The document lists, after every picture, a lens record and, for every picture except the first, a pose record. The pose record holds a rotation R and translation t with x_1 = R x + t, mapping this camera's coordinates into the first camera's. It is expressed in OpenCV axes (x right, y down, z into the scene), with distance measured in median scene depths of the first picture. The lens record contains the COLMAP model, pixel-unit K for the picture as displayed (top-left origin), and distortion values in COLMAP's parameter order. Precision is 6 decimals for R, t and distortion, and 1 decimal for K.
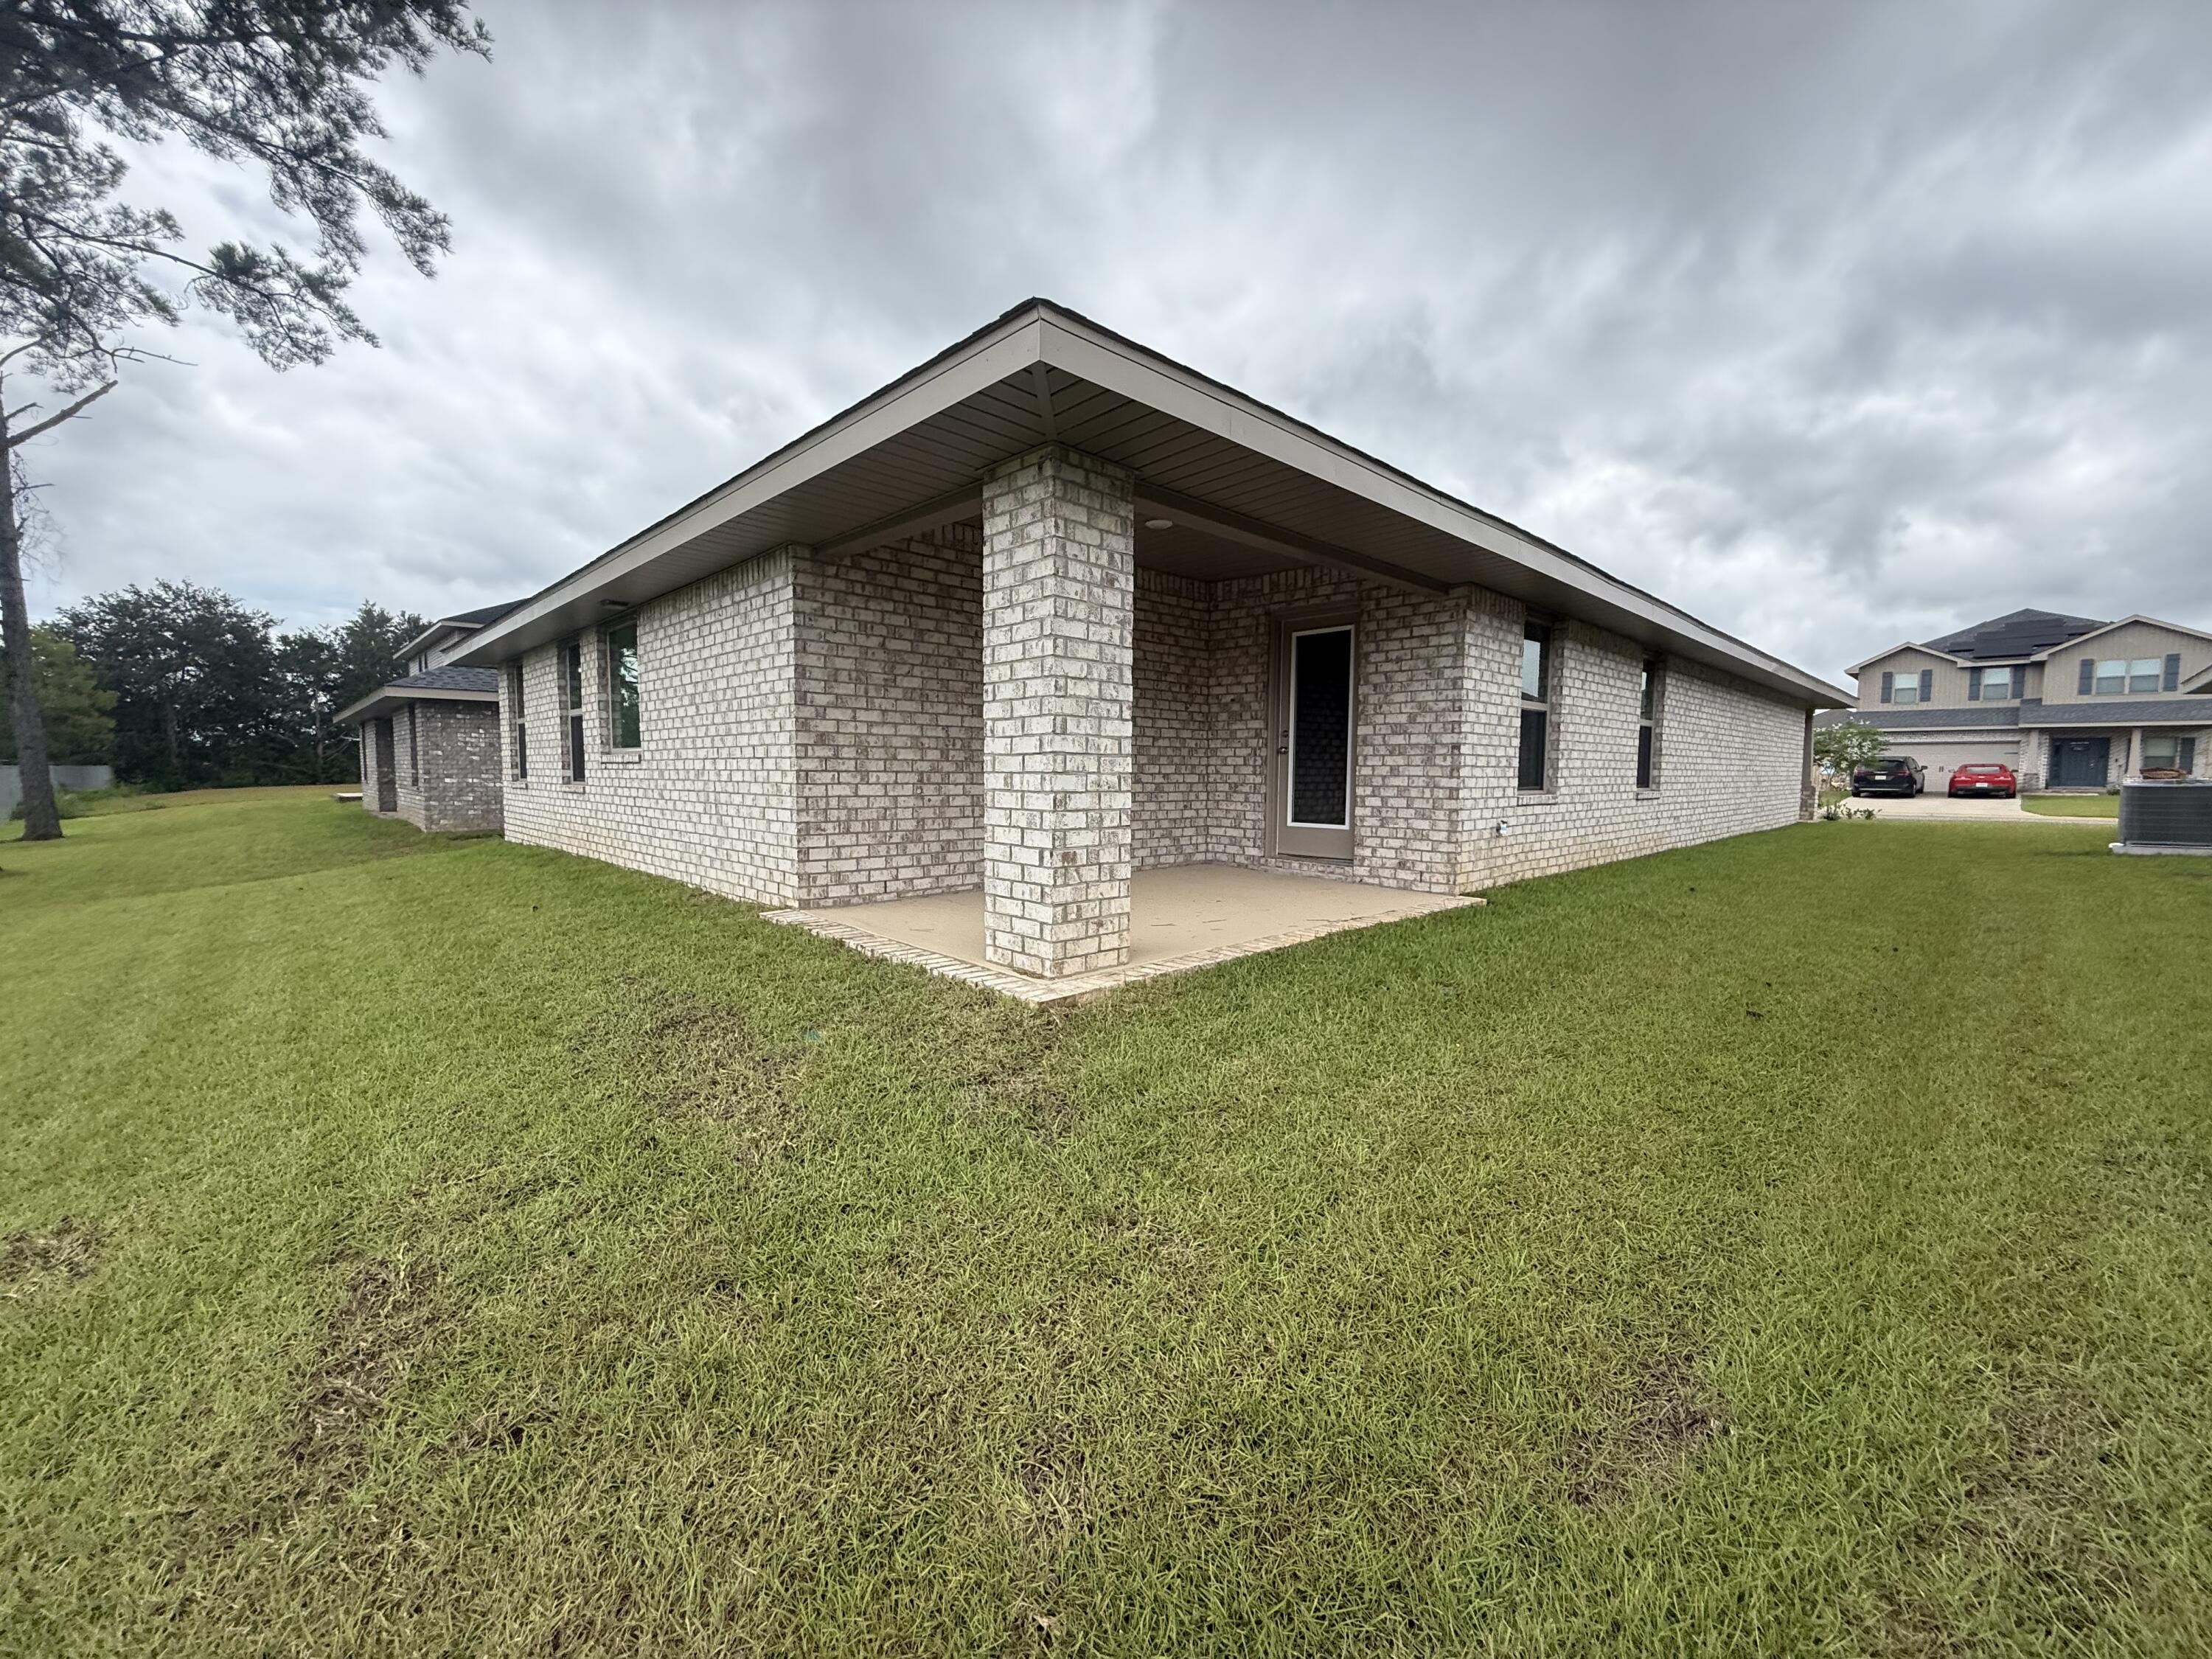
lens RADIAL K [[896.0, 0, 1109.0], [0, 896.0, 839.6], [0, 0, 1]] dist [0.001824, -0.002925]
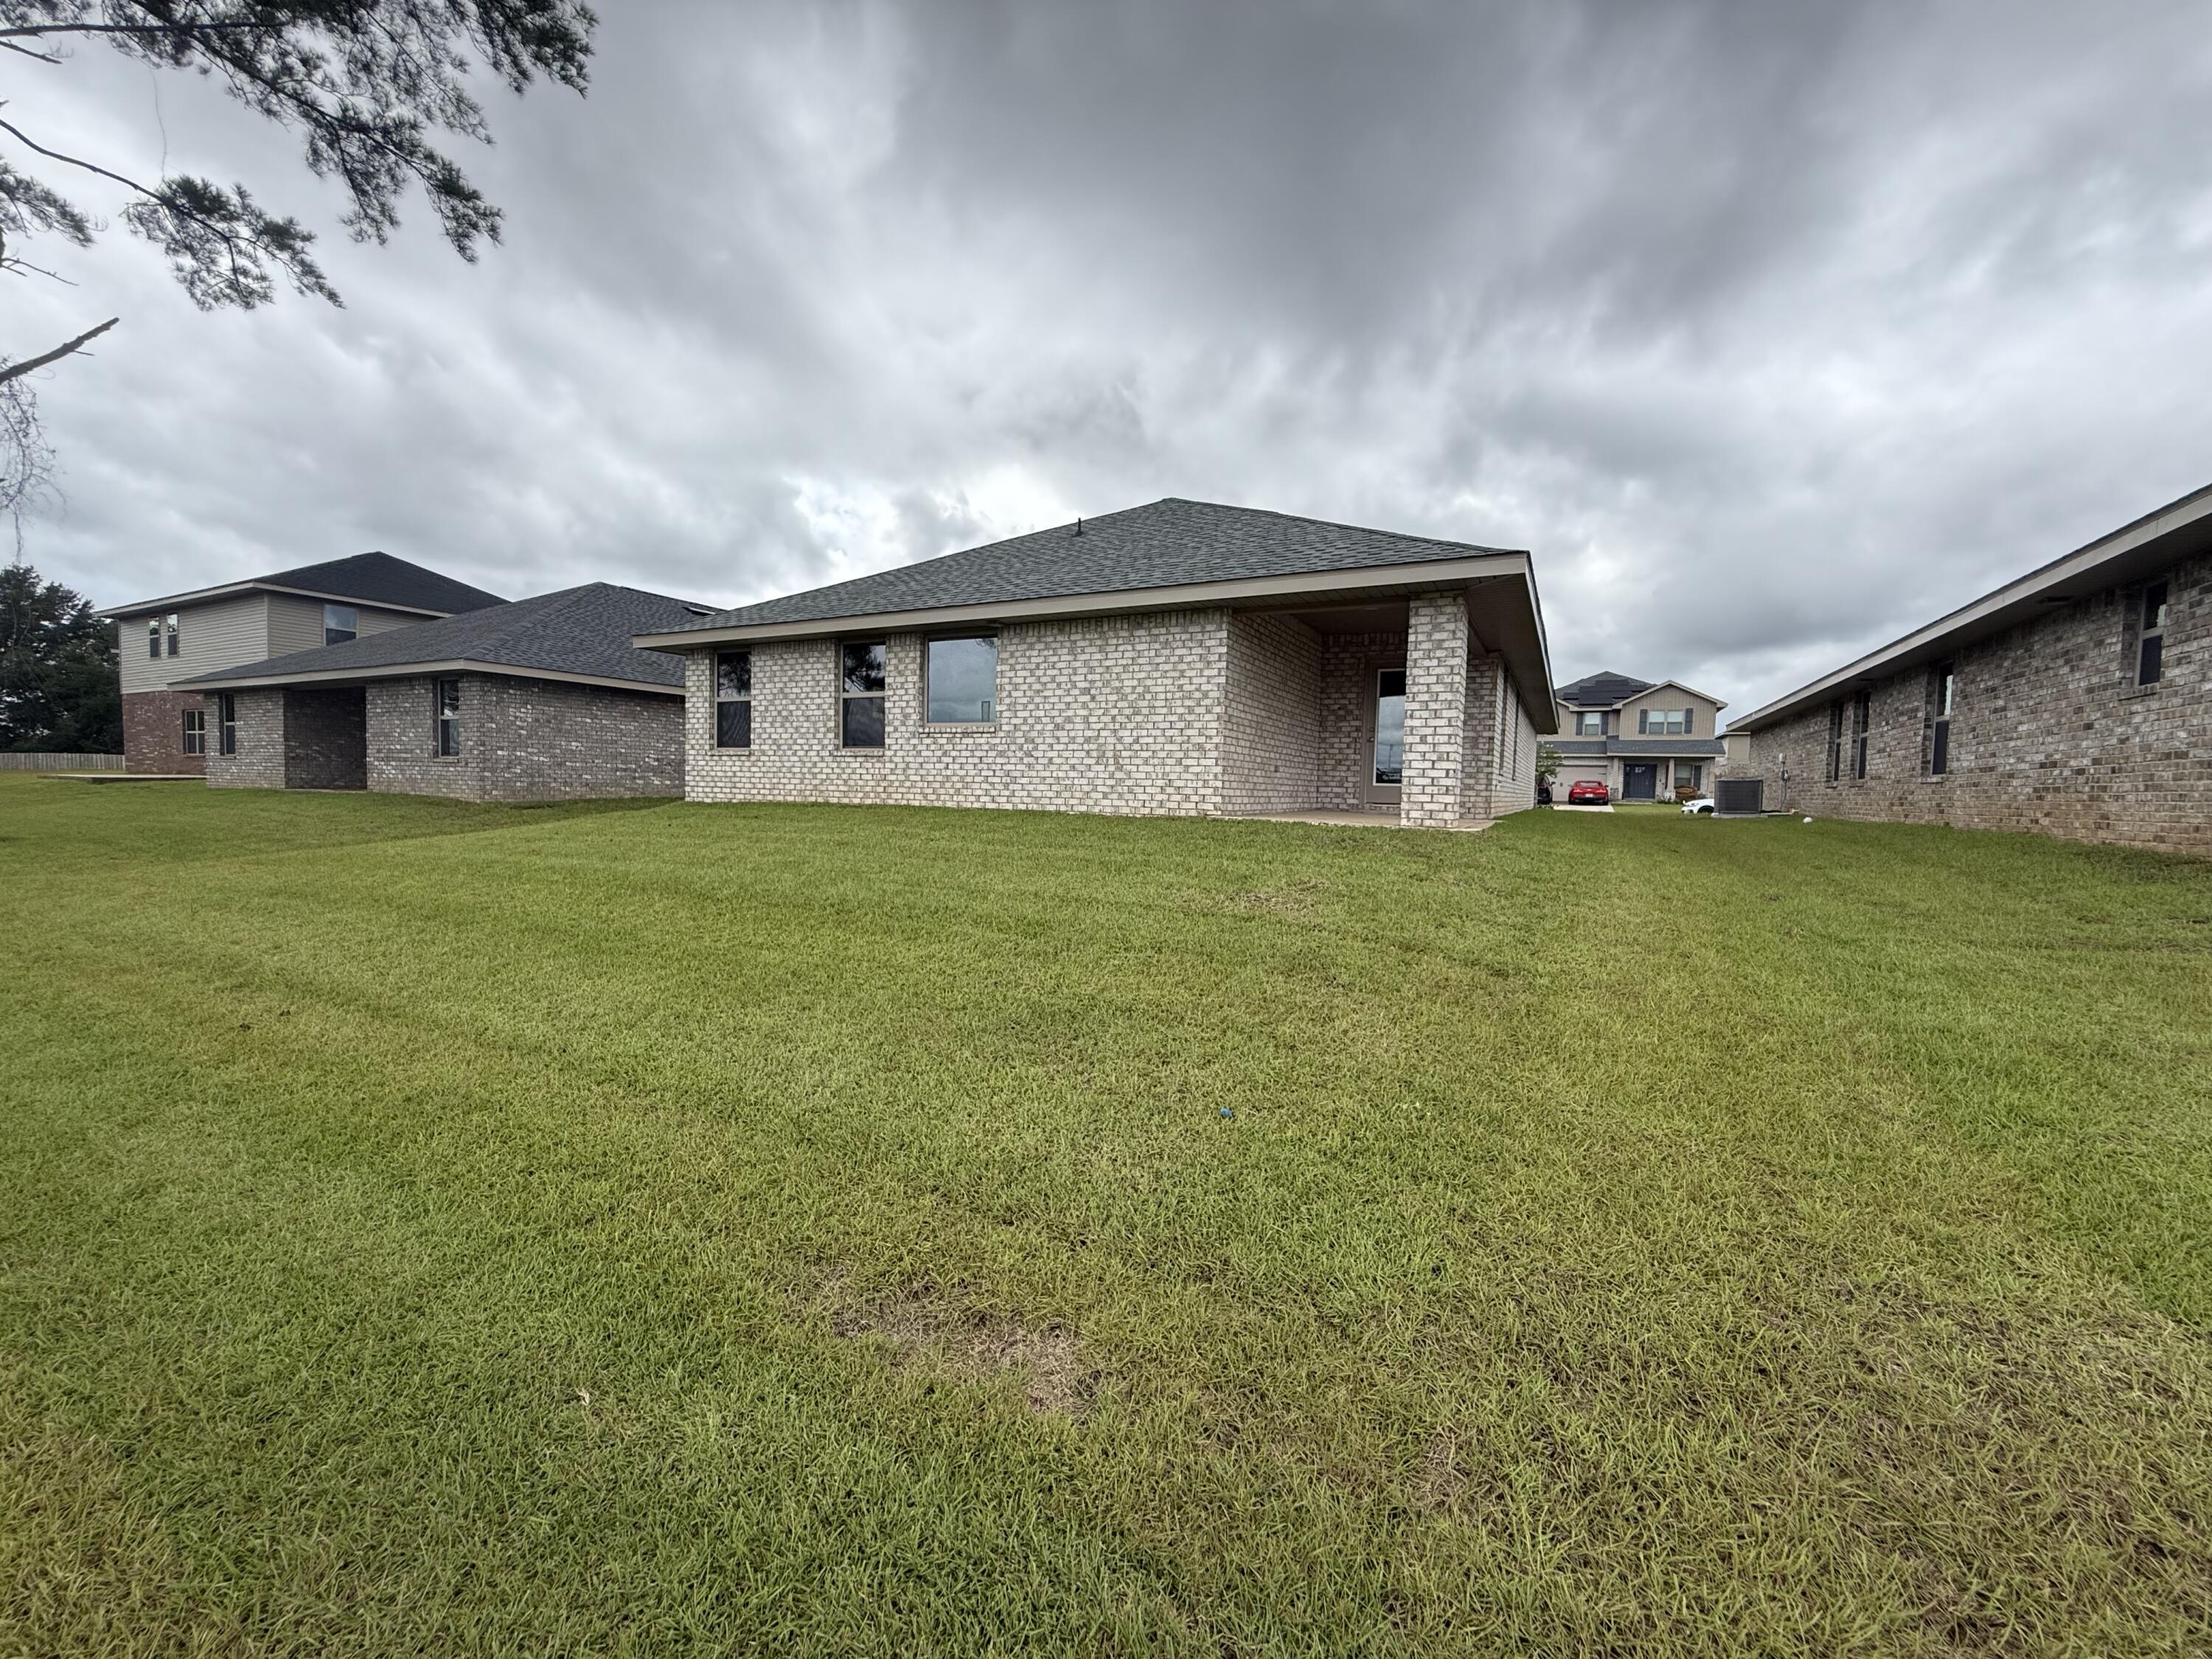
lens RADIAL K [[896.0, 0, 1109.0], [0, 896.0, 839.6], [0, 0, 1]] dist [0.001824, -0.002925]
pose [[0.945132, -0.000954, 0.326688, -0.368206], [0.006173, 0.999869, -0.014939, 0.048984], [-0.326631, 0.016136, 0.945014, -0.187998]]
